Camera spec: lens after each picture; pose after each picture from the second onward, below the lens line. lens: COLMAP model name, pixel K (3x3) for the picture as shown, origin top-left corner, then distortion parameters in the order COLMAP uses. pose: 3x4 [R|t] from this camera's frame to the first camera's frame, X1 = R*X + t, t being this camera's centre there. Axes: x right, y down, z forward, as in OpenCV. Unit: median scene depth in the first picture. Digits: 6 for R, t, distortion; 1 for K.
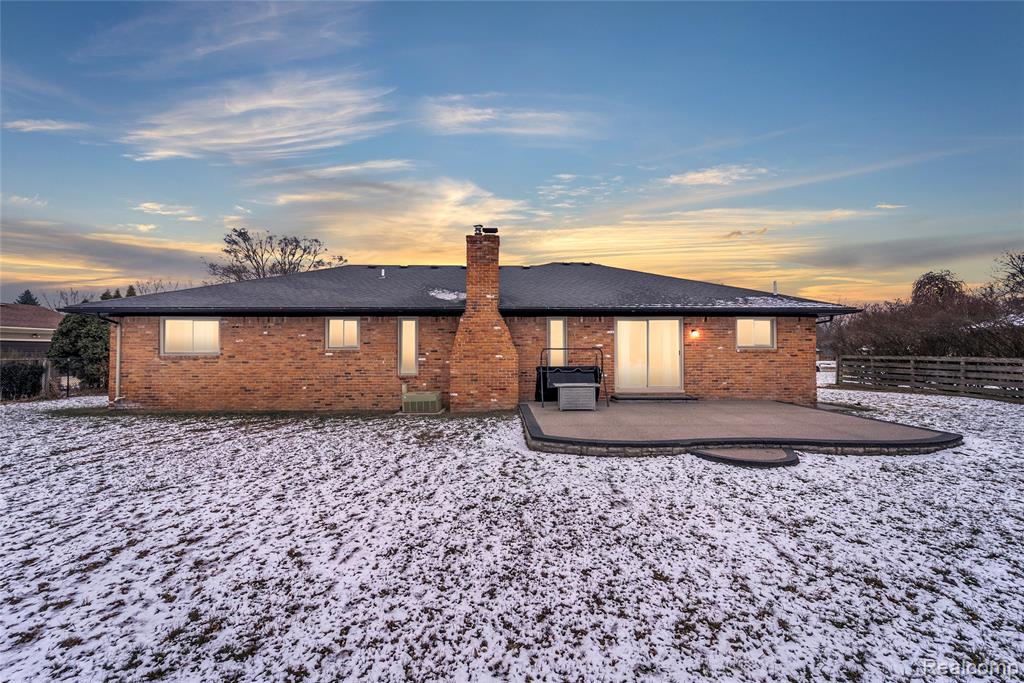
lens RADIAL K [[426.4, 0, 514.3], [0, 426.4, 340.6], [0, 0, 1]] dist [0.002675, 0.000073]
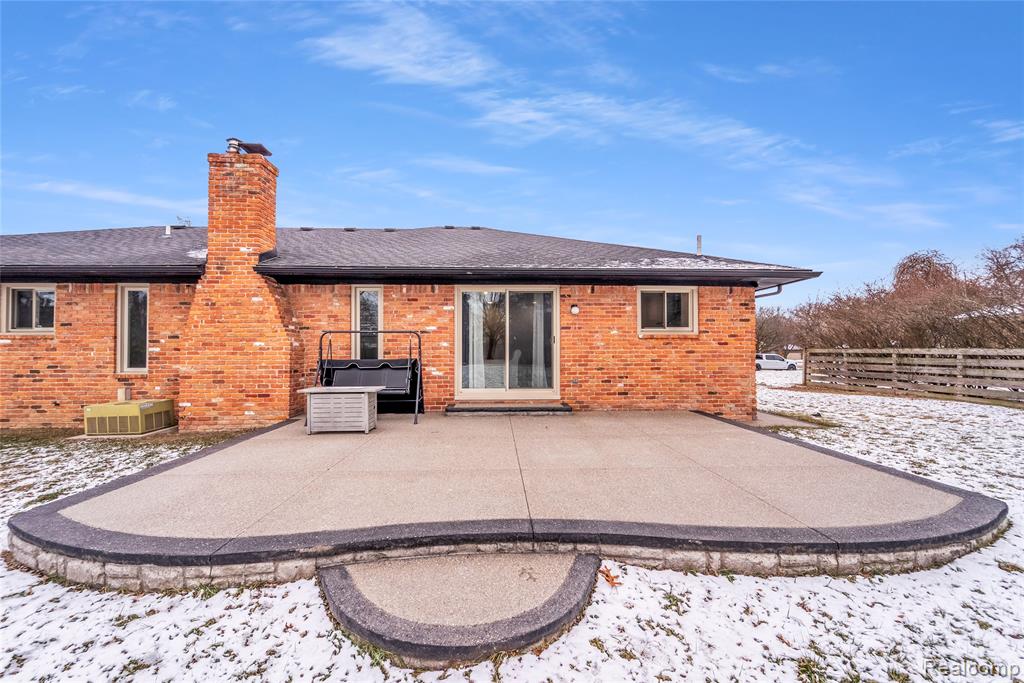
lens RADIAL K [[426.4, 0, 514.3], [0, 426.4, 340.6], [0, 0, 1]] dist [0.002675, 0.000073]
pose [[0.999719, -0.000445, 0.023700, 0.310299], [0.000430, 1.000000, 0.000660, 0.029832], [-0.023700, -0.000649, 0.999719, 0.335396]]
